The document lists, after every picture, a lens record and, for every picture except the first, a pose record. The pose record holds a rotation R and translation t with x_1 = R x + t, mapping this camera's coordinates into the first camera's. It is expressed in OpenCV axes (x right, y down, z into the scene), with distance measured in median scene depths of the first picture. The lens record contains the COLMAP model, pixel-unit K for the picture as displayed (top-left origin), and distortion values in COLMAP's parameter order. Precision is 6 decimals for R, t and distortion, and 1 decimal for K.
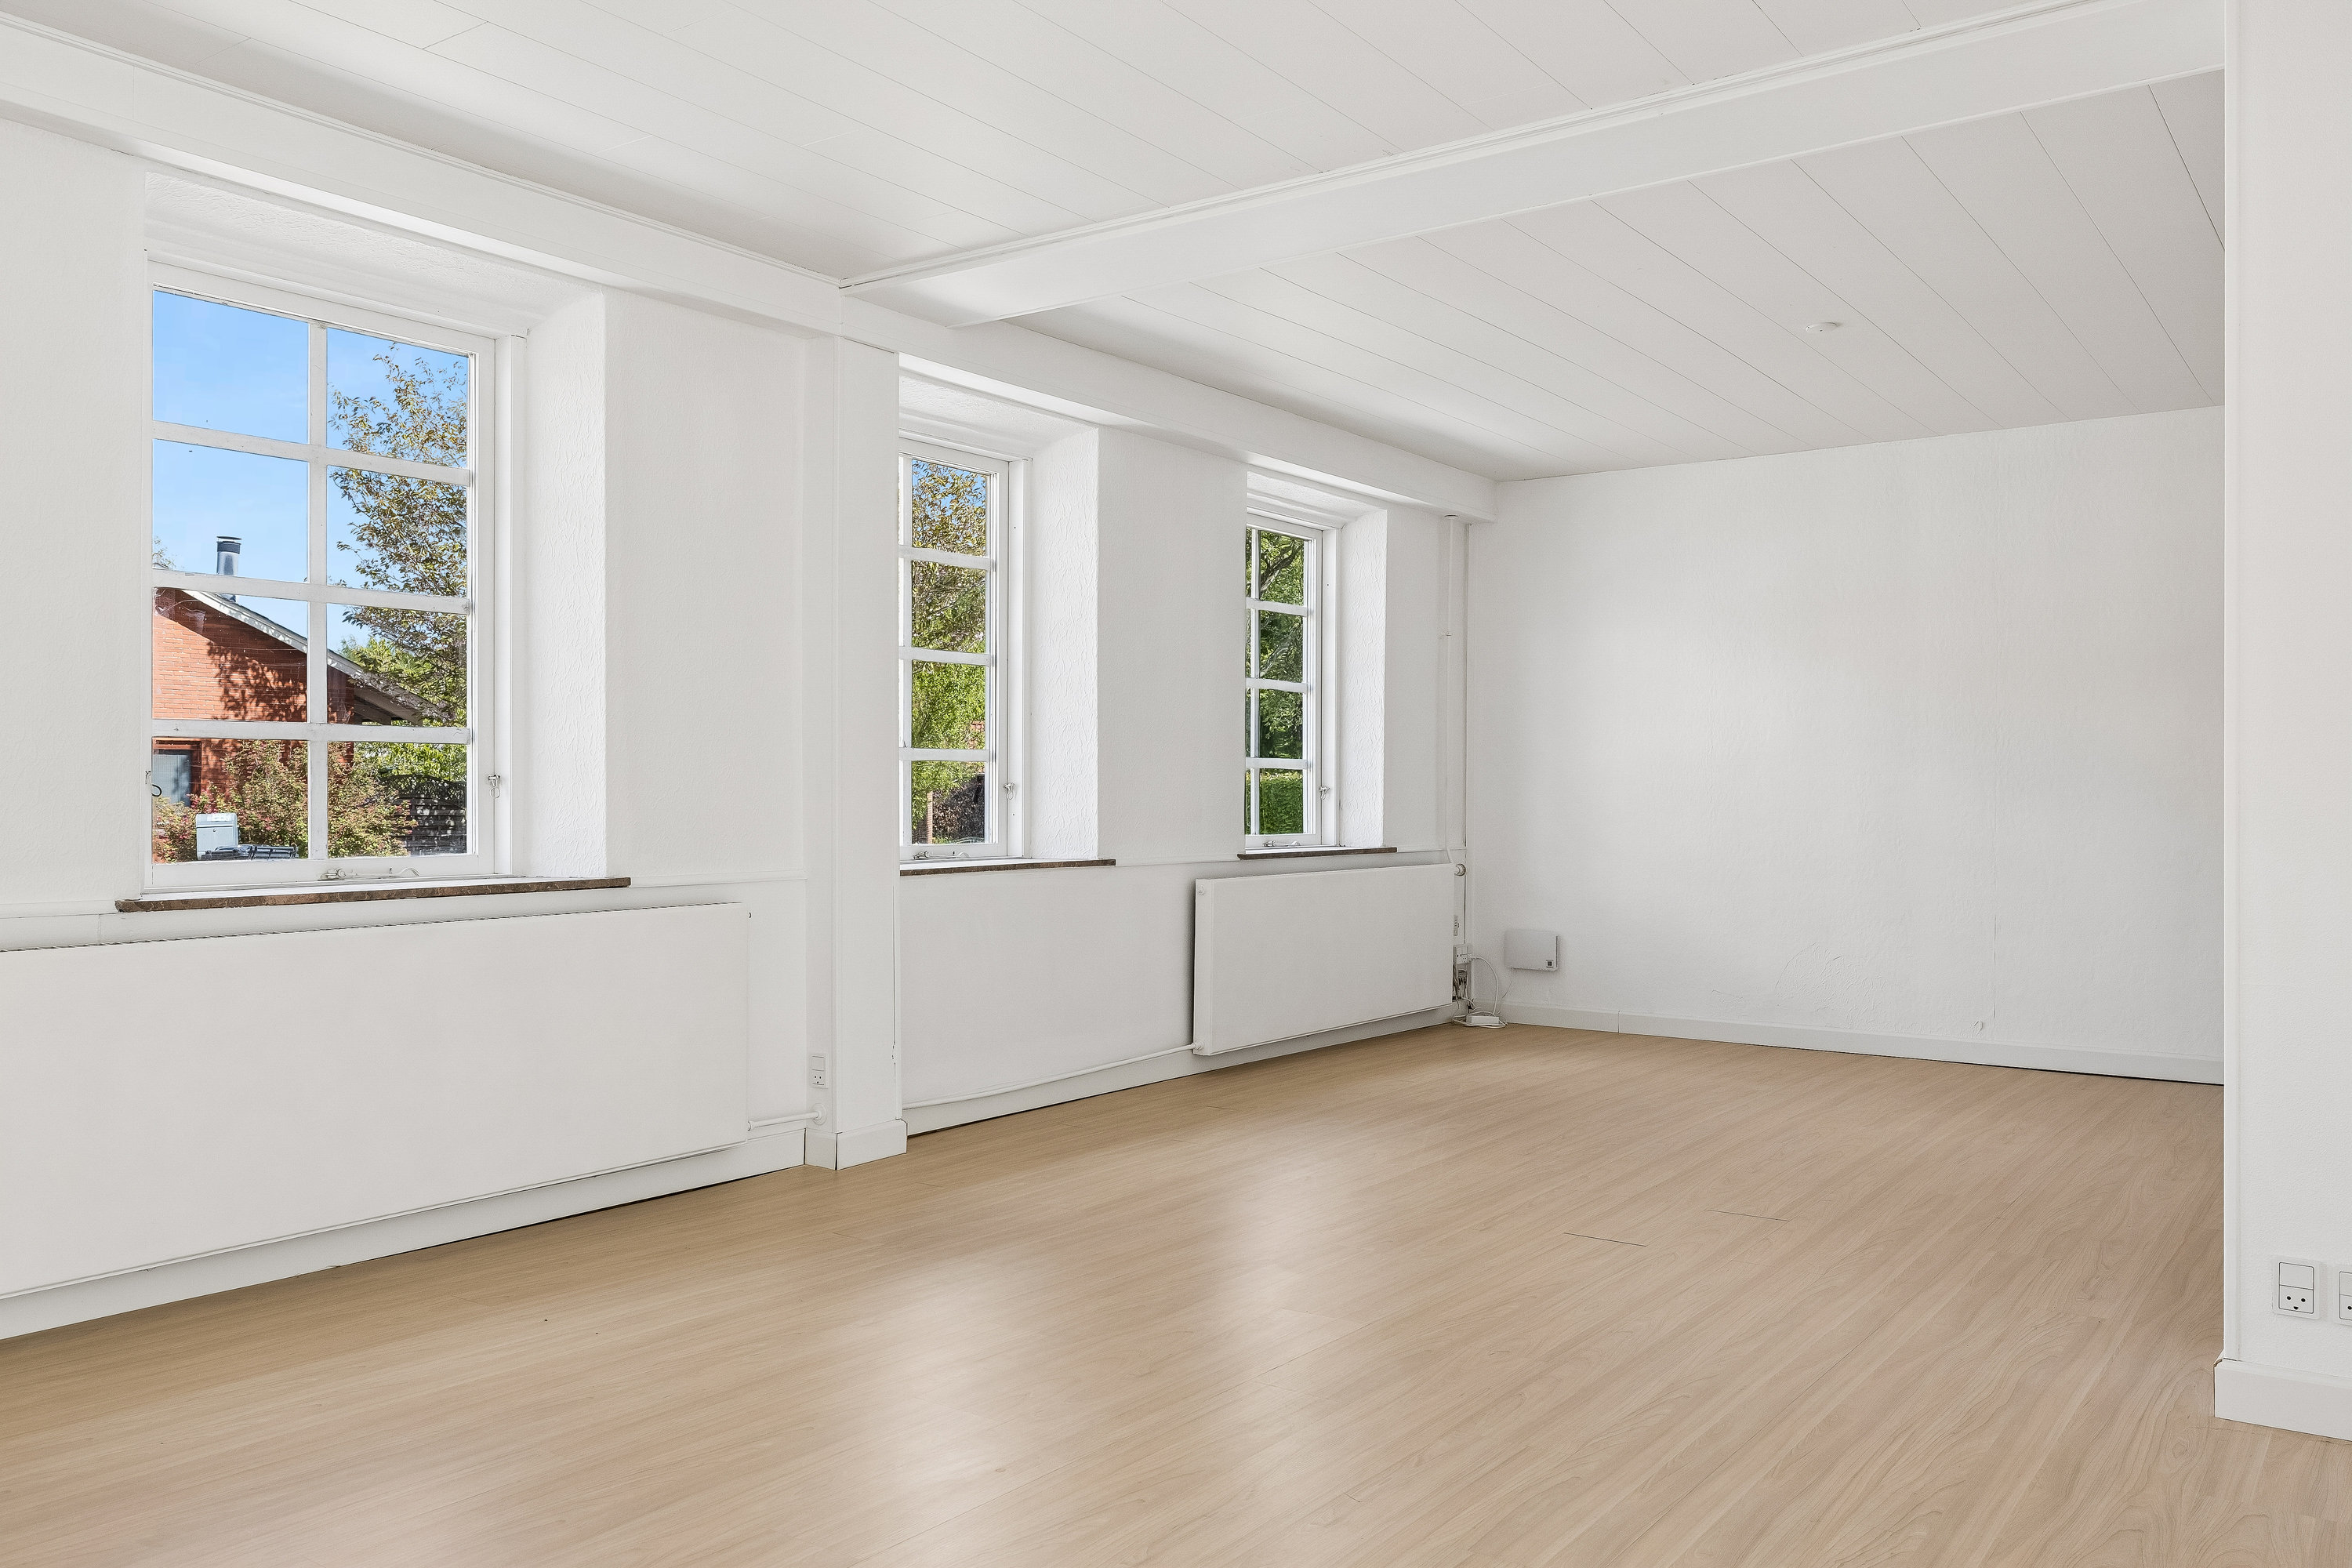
lens RADIAL K [[1772.1, 0, 1169.8], [0, 1772.1, 798.9], [0, 0, 1]] dist [0.005827, 0.001375]
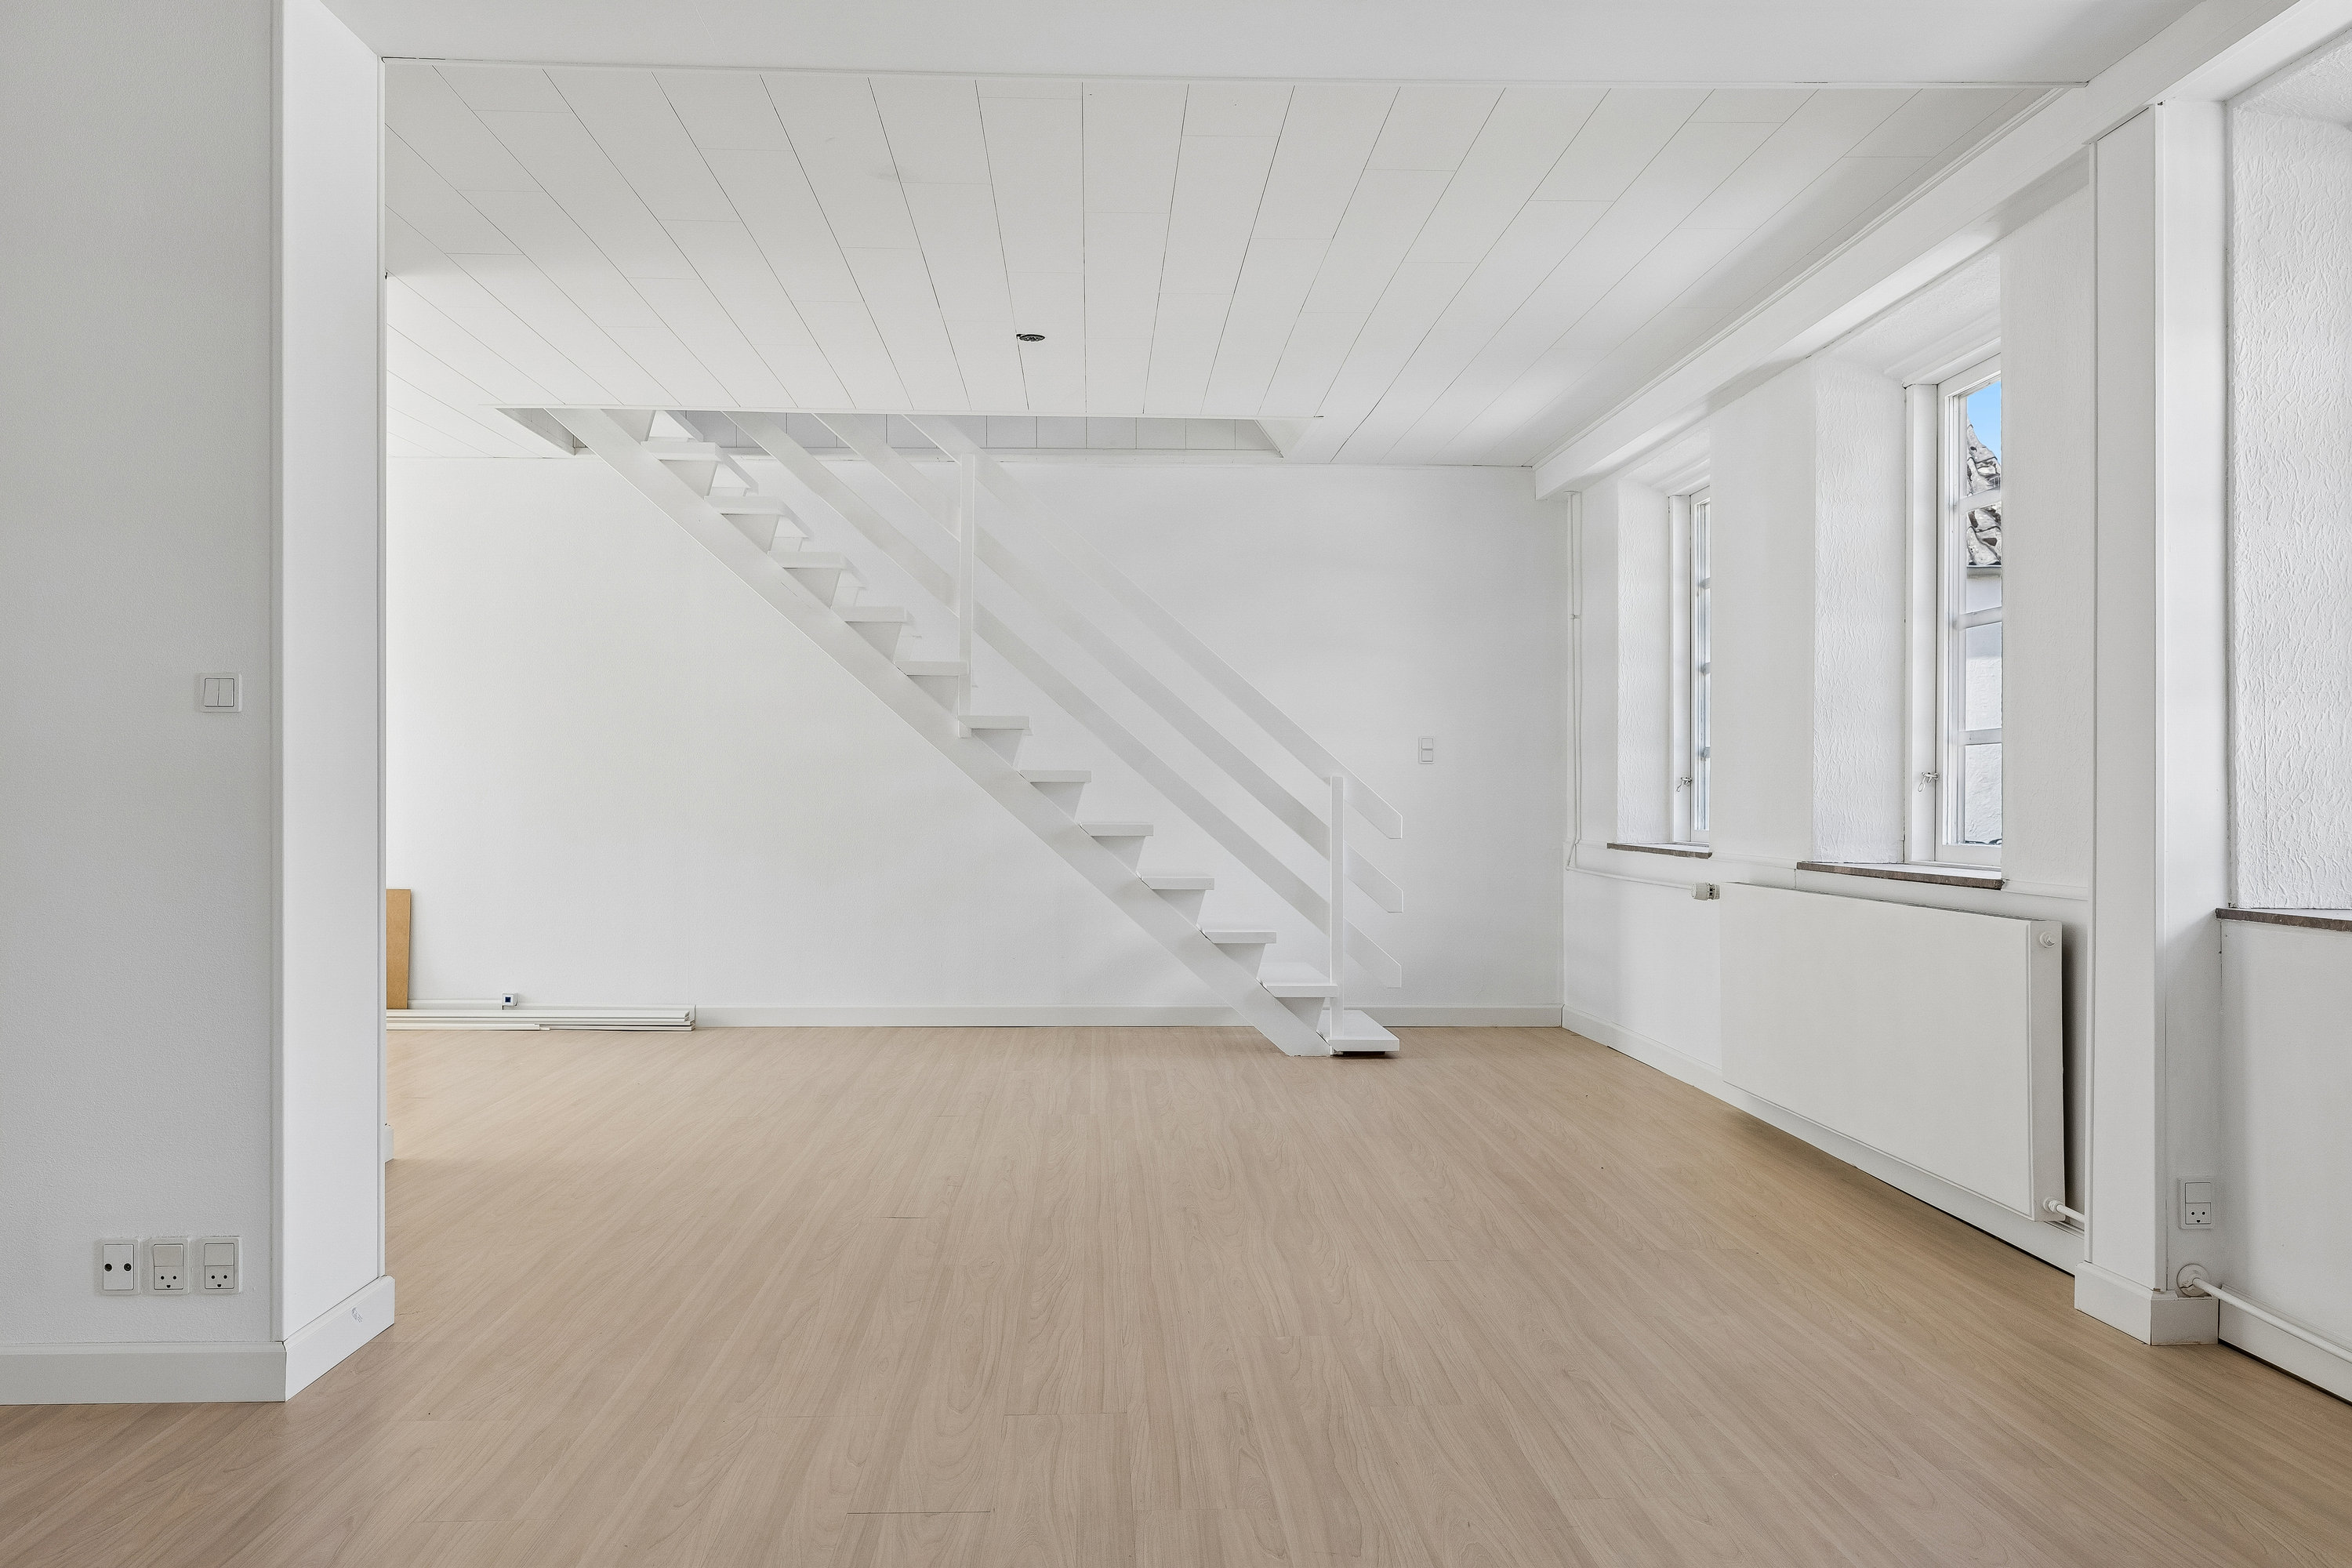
lens RADIAL K [[1884.4, 0, 1162.0], [0, 1884.4, 787.3], [0, 0, 1]] dist [-0.001711, -0.000554]
pose [[-0.791984, -0.008218, -0.610486, 0.706614], [-0.007119, 0.999966, -0.004226, 0.005141], [0.610500, 0.000999, -0.792016, 1.698959]]
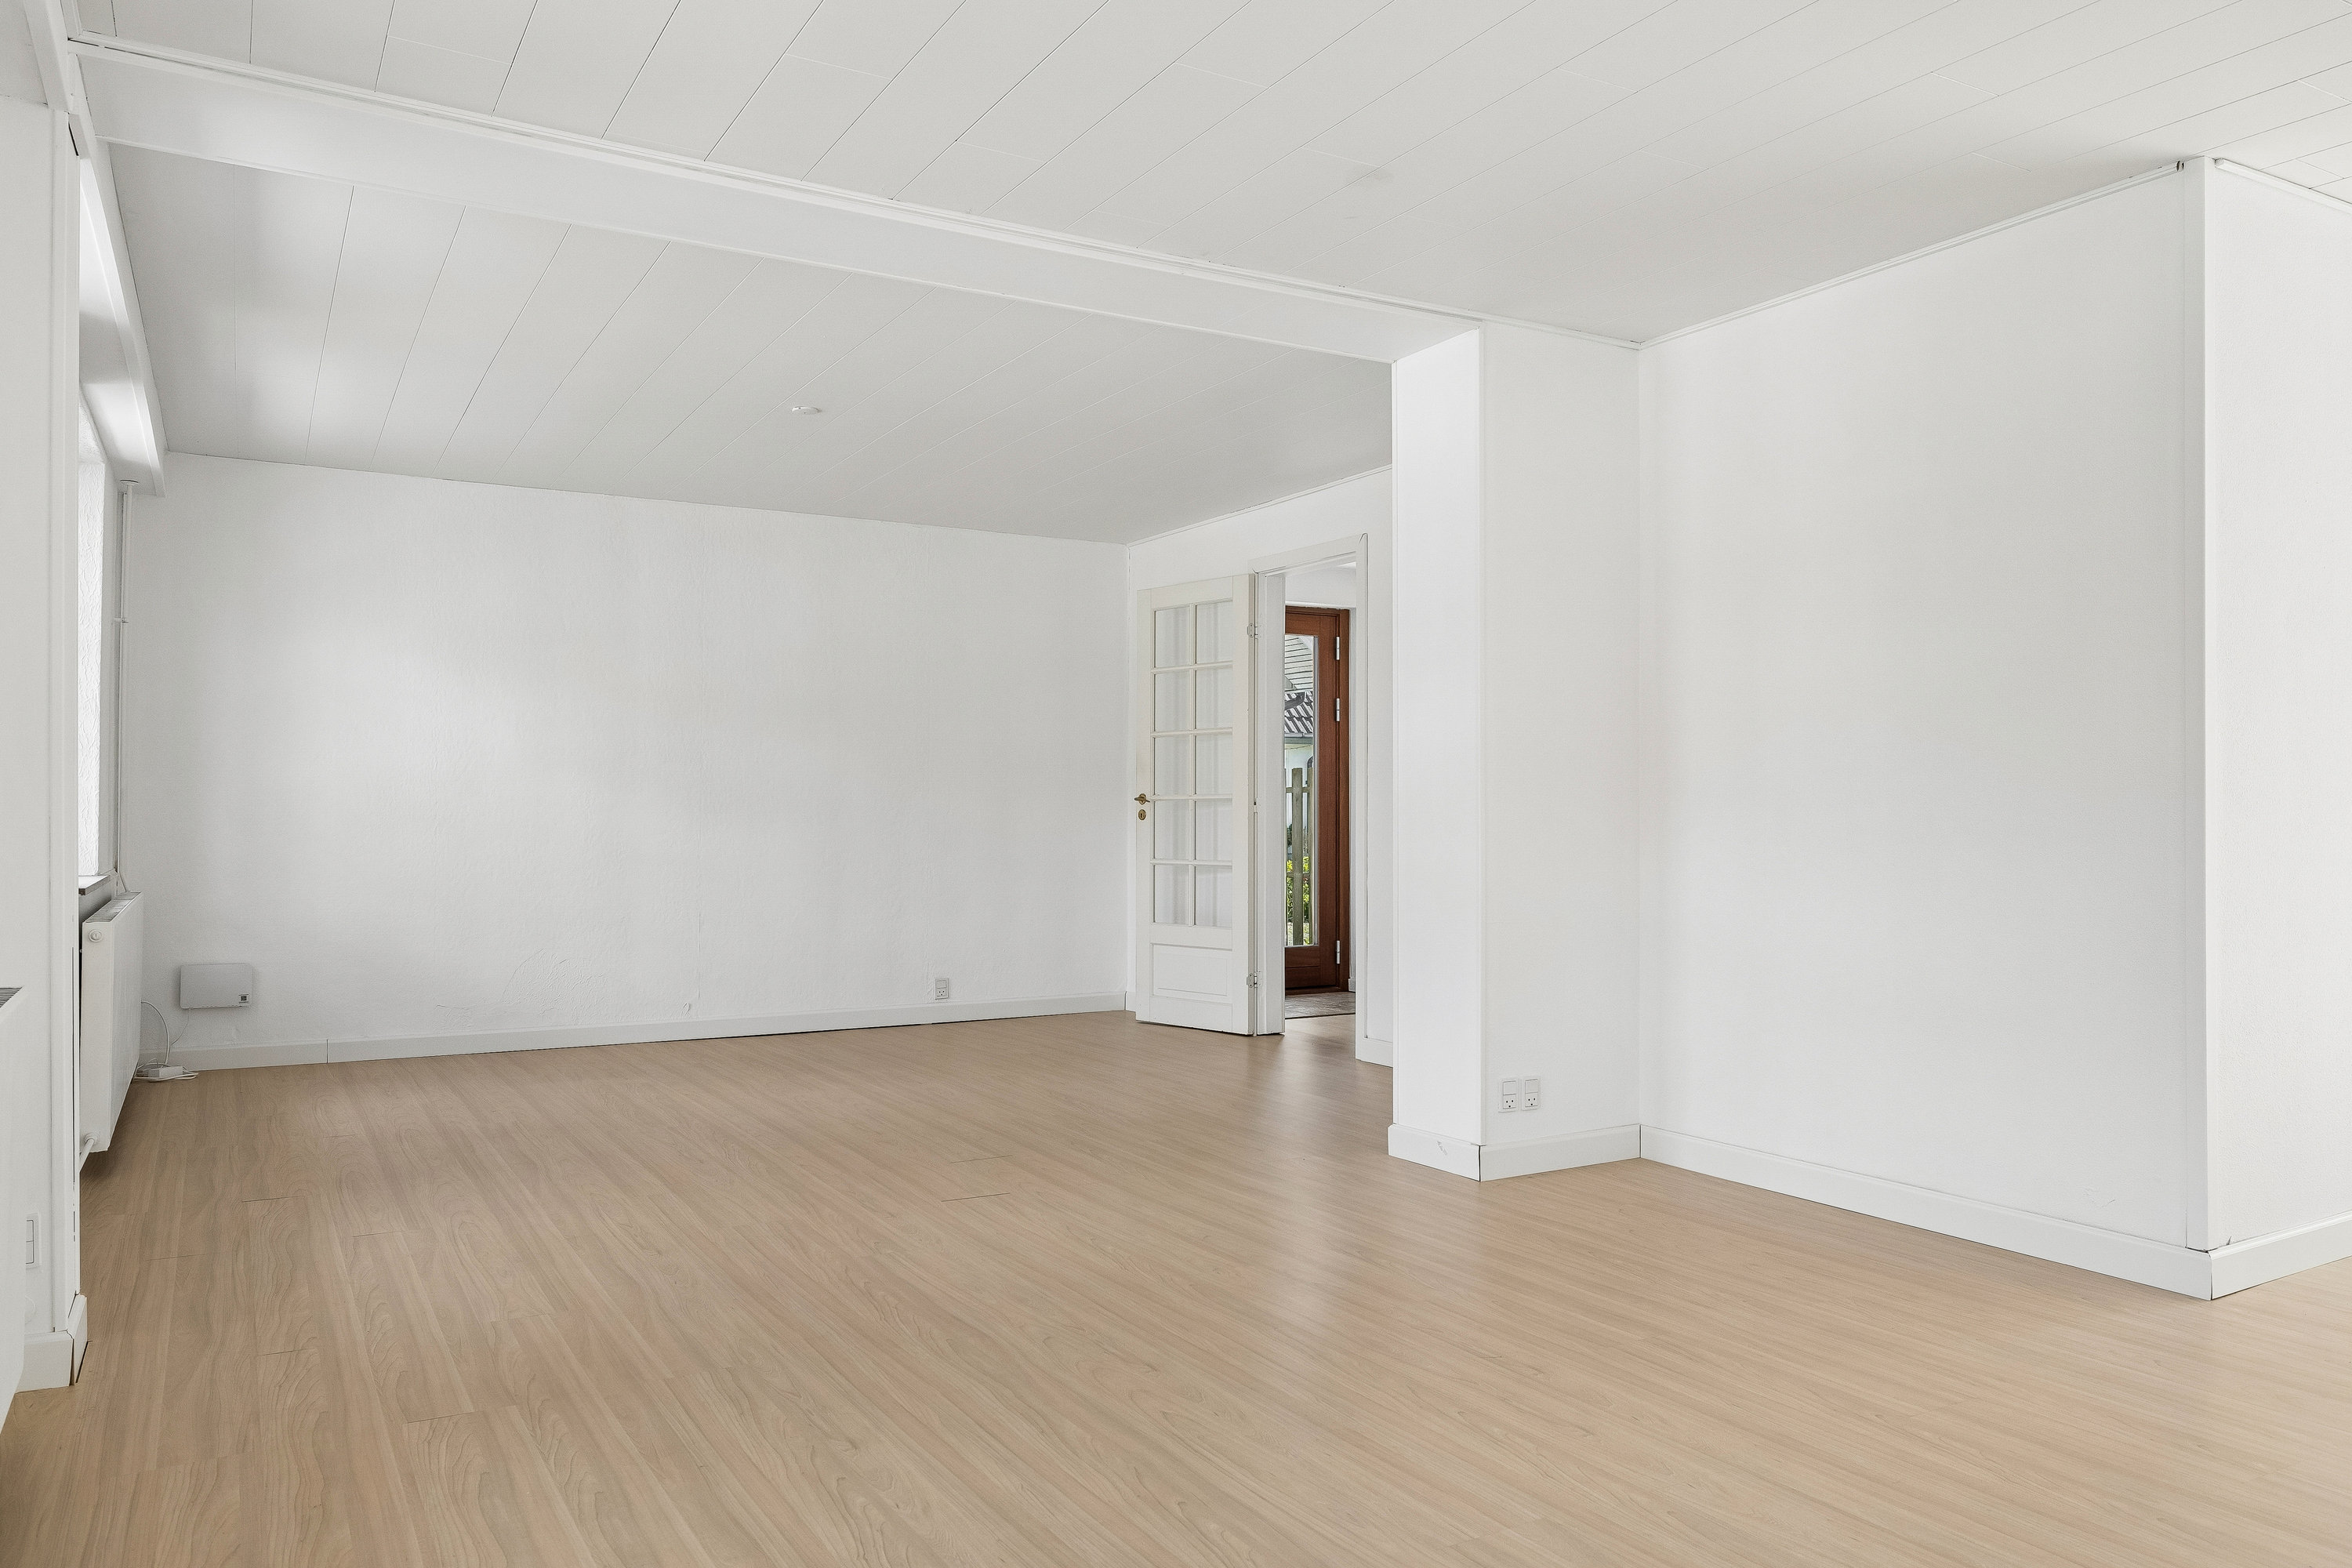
lens RADIAL K [[1625.6, 0, 1163.4], [0, 1625.6, 775.0], [0, 0, 1]] dist [0.000267, -0.001829]
pose [[0.418621, 0.019308, 0.907956, -0.698449], [0.003647, 0.999730, -0.022941, 0.000654], [-0.908153, 0.012915, 0.418438, 0.472445]]
